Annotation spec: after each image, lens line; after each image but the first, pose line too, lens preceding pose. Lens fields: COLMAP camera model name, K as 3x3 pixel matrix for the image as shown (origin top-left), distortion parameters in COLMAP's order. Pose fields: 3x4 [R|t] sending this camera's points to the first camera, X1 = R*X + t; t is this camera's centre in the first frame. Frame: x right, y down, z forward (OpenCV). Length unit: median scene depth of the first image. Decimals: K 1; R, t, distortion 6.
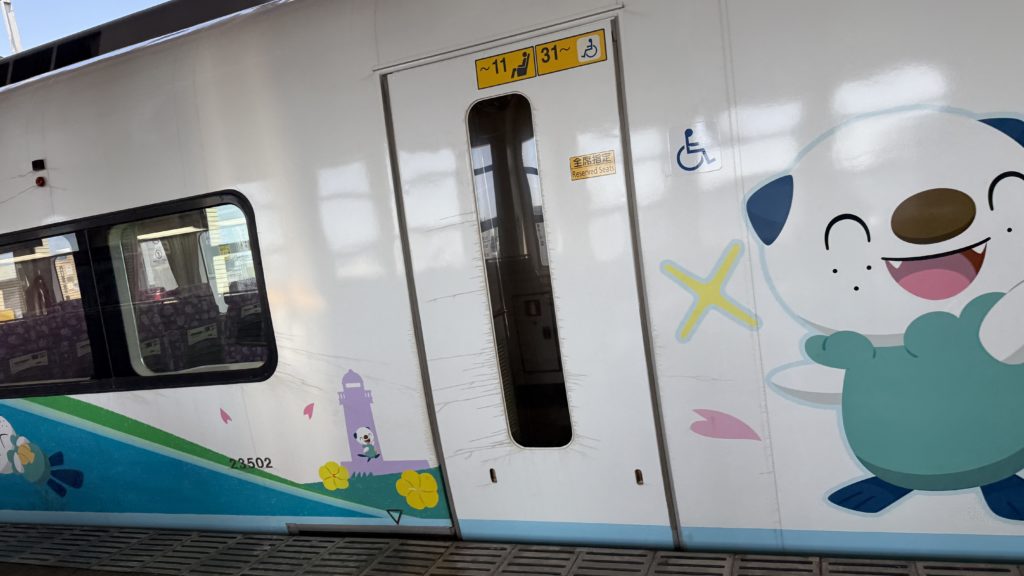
lens RADIAL K [[731.2, 0, 507.5], [0, 731.2, 292.0], [0, 0, 1]] dist [-0.012894, -0.018659]
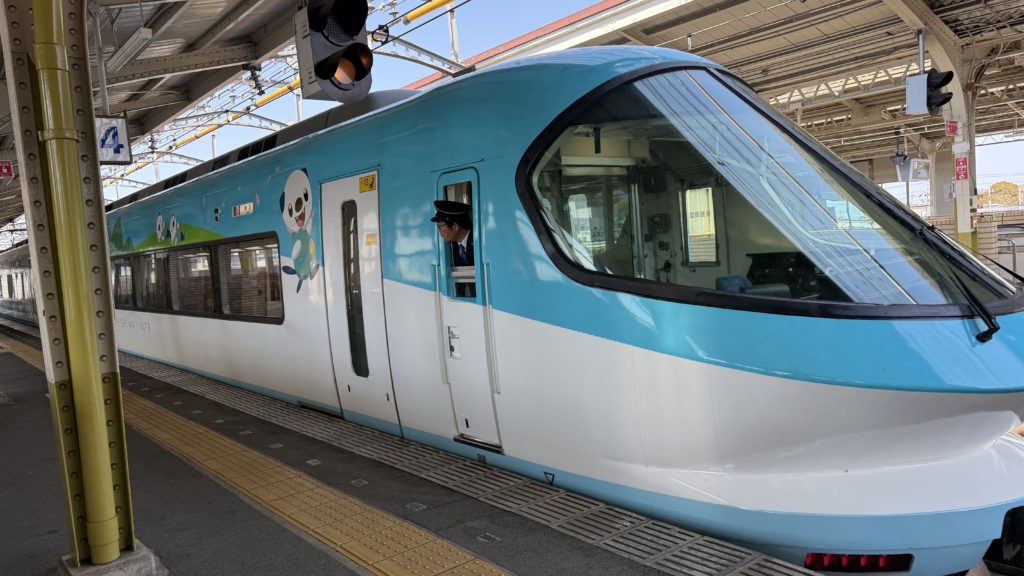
lens RADIAL K [[731.2, 0, 510.5], [0, 731.2, 286.9], [0, 0, 1]] dist [-0.012894, -0.018659]
pose [[0.870418, 0.115680, -0.478529, 0.340377], [-0.111184, 0.993080, 0.037828, -0.038442], [0.479594, 0.020278, 0.877256, -0.144286]]
